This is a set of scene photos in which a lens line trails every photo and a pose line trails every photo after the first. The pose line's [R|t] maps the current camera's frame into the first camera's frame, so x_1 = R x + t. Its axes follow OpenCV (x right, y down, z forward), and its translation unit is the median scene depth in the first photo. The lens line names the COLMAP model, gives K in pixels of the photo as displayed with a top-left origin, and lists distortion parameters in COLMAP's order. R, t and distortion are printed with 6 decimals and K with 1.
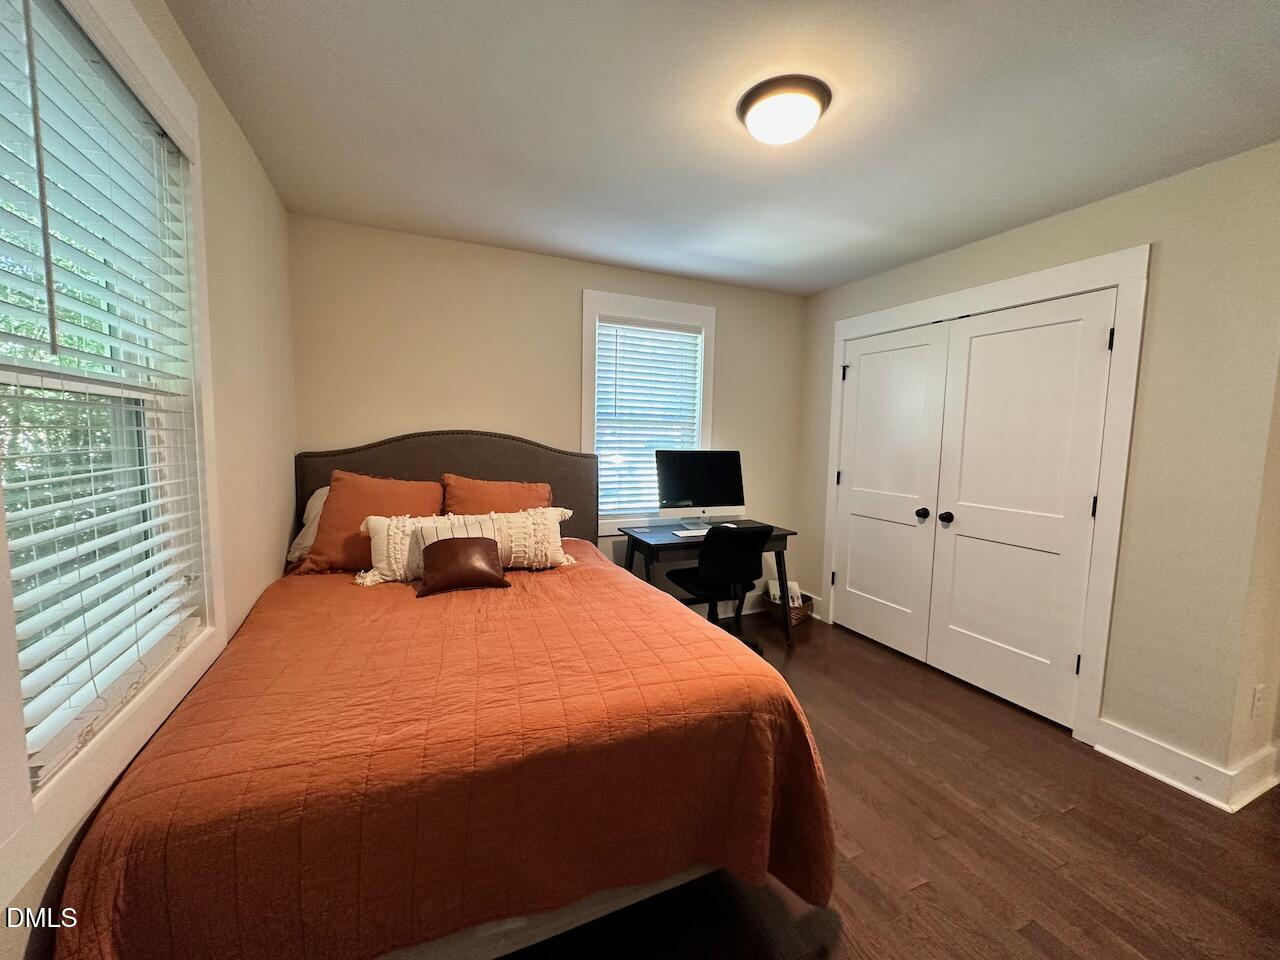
lens RADIAL K [[514.3, 0, 639.6], [0, 514.3, 478.2], [0, 0, 1]] dist [0.002330, -0.000059]
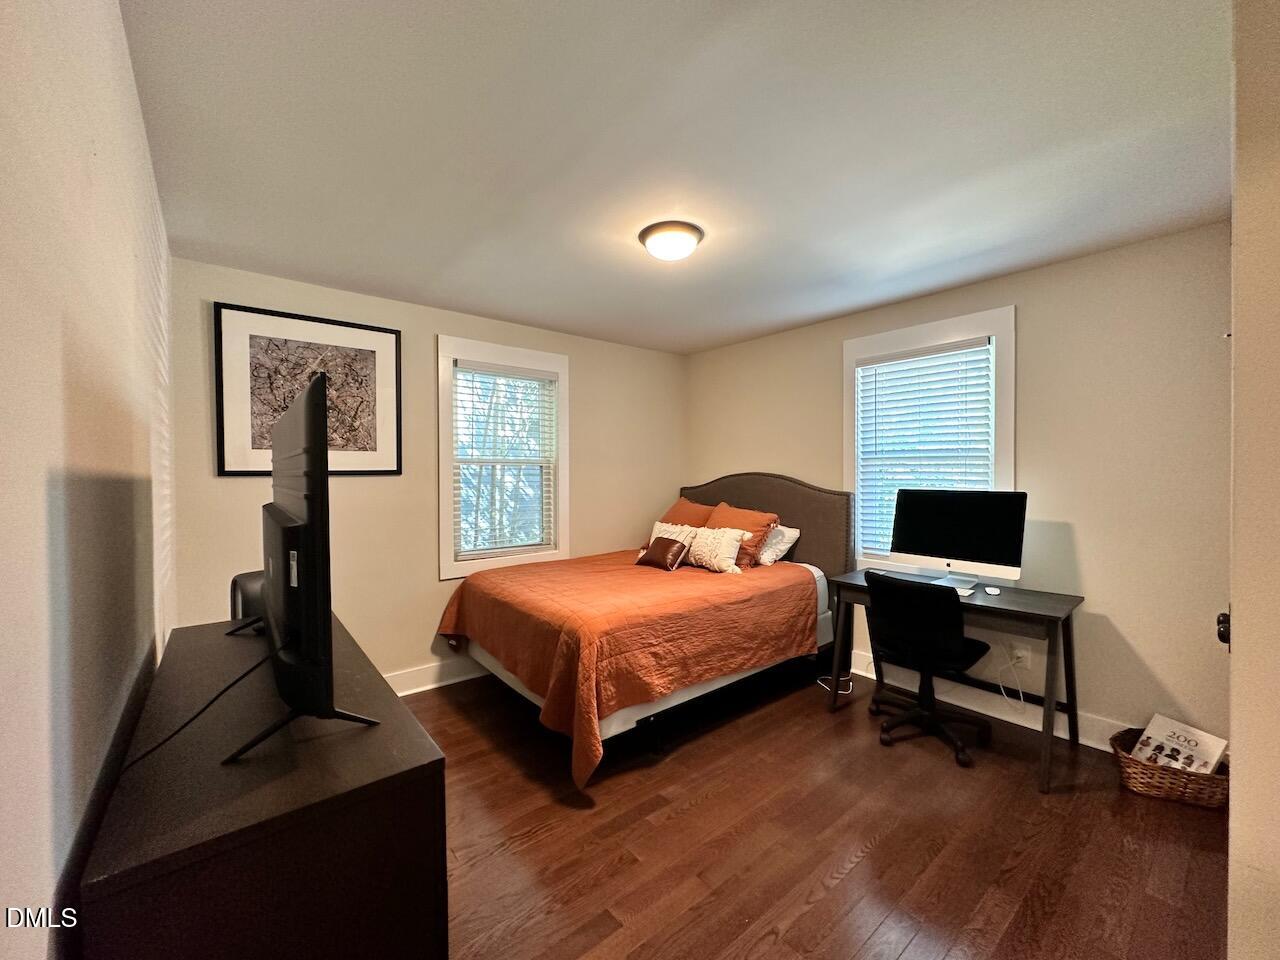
lens RADIAL K [[514.3, 0, 644.5], [0, 514.3, 480.5], [0, 0, 1]] dist [0.002330, -0.000059]
pose [[0.268246, -0.008594, -0.963312, 0.815178], [-0.072079, 0.996978, -0.028966, -0.010063], [0.960650, 0.077205, 0.266816, 0.315771]]
